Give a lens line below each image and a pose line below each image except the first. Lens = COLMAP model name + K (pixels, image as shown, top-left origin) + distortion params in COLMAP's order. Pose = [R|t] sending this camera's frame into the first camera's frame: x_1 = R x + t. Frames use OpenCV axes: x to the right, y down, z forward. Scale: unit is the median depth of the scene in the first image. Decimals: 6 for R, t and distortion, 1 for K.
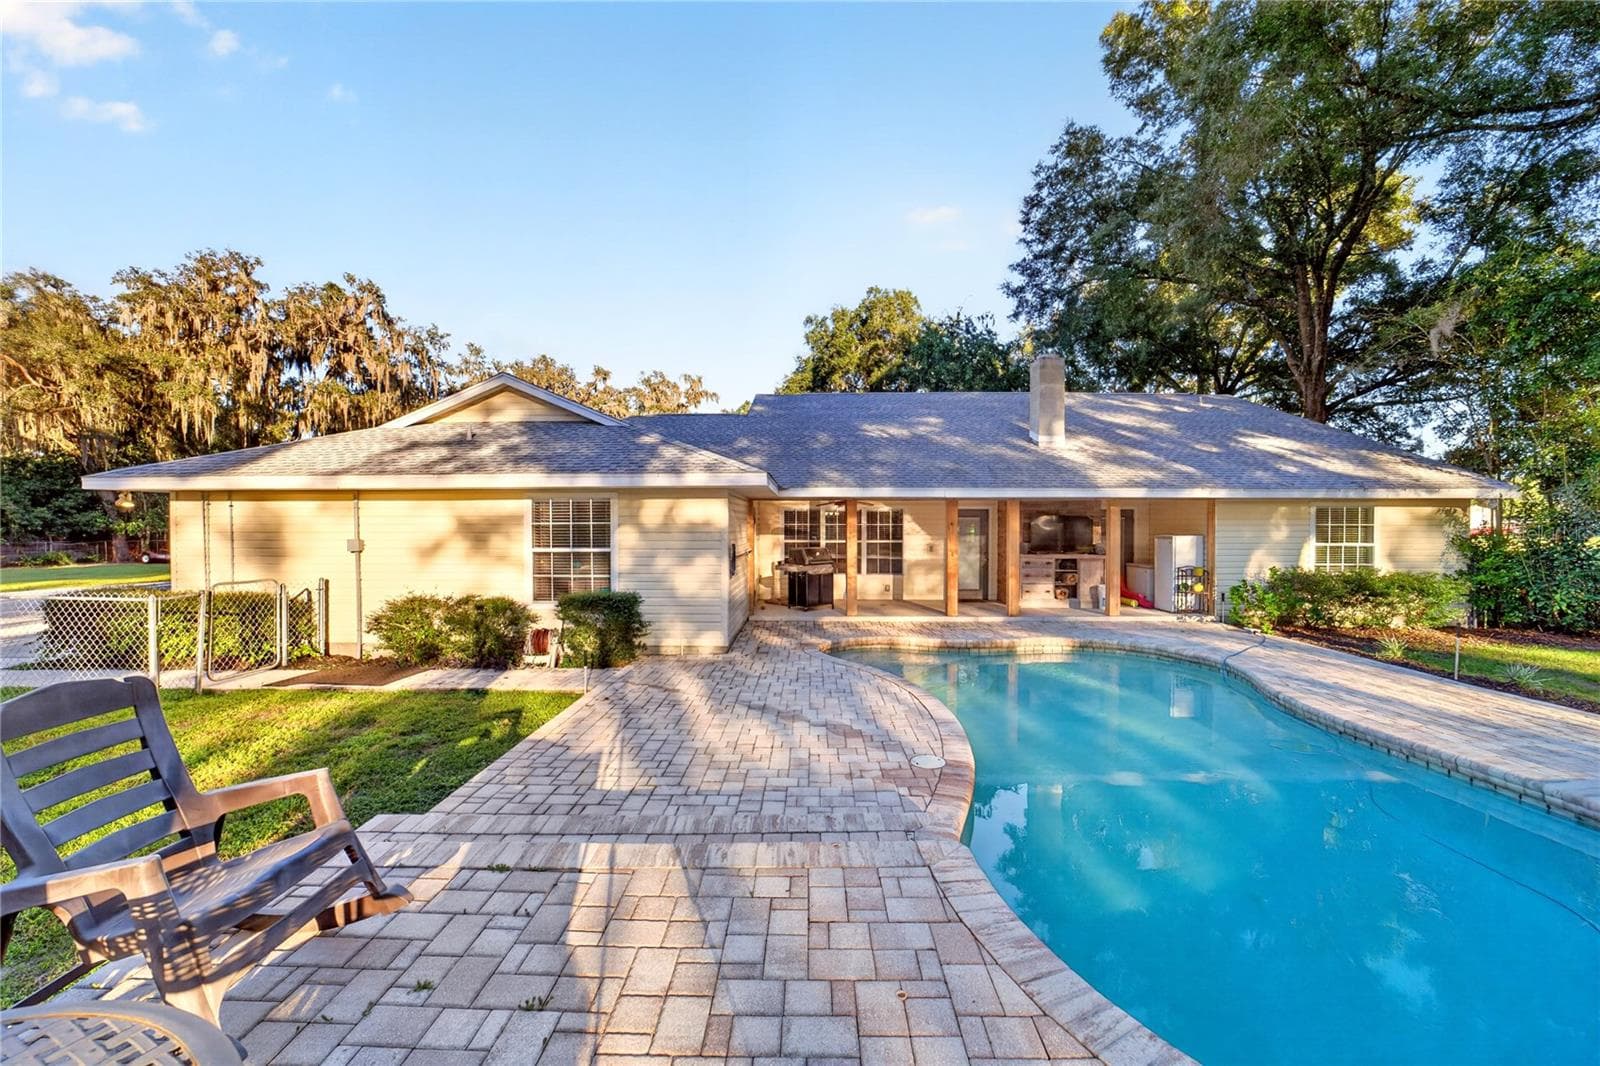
lens RADIAL K [[622.3, 0, 801.1], [0, 622.3, 527.6], [0, 0, 1]] dist [-0.040580, 0.011009]
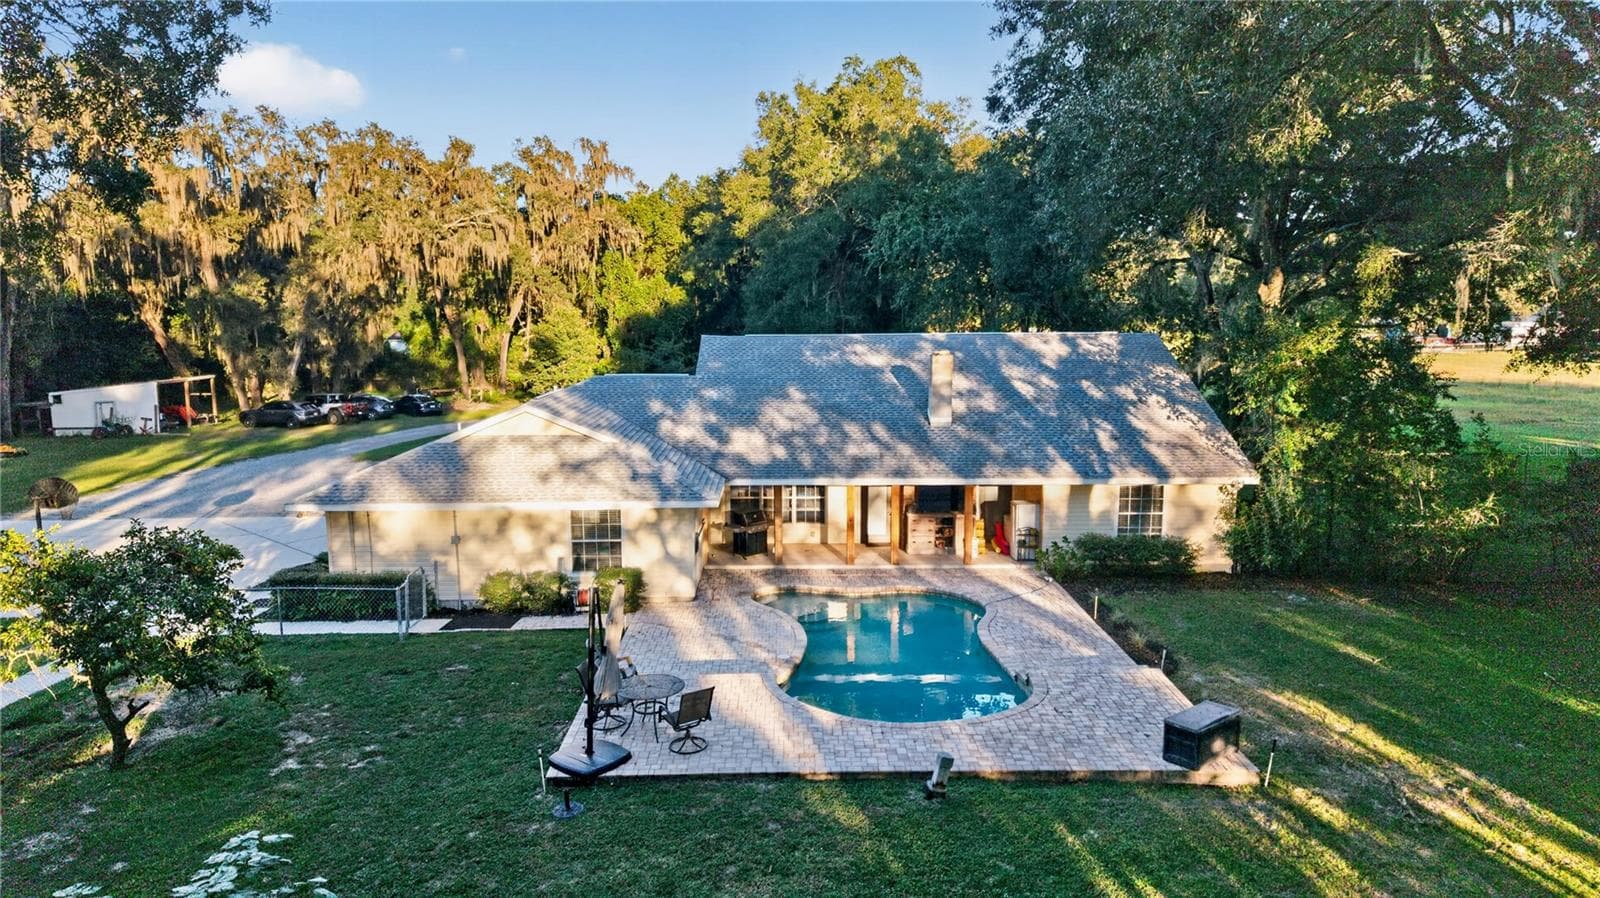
lens RADIAL K [[1083.5, 0, 800.0], [0, 1083.5, 449.0], [0, 0, 1]] dist [0.055321, -0.075327]
pose [[0.999488, -0.007879, 0.030999, 0.018823], [0.003714, 0.991218, 0.132186, -0.141365], [-0.031769, -0.132003, 0.990740, -0.441908]]
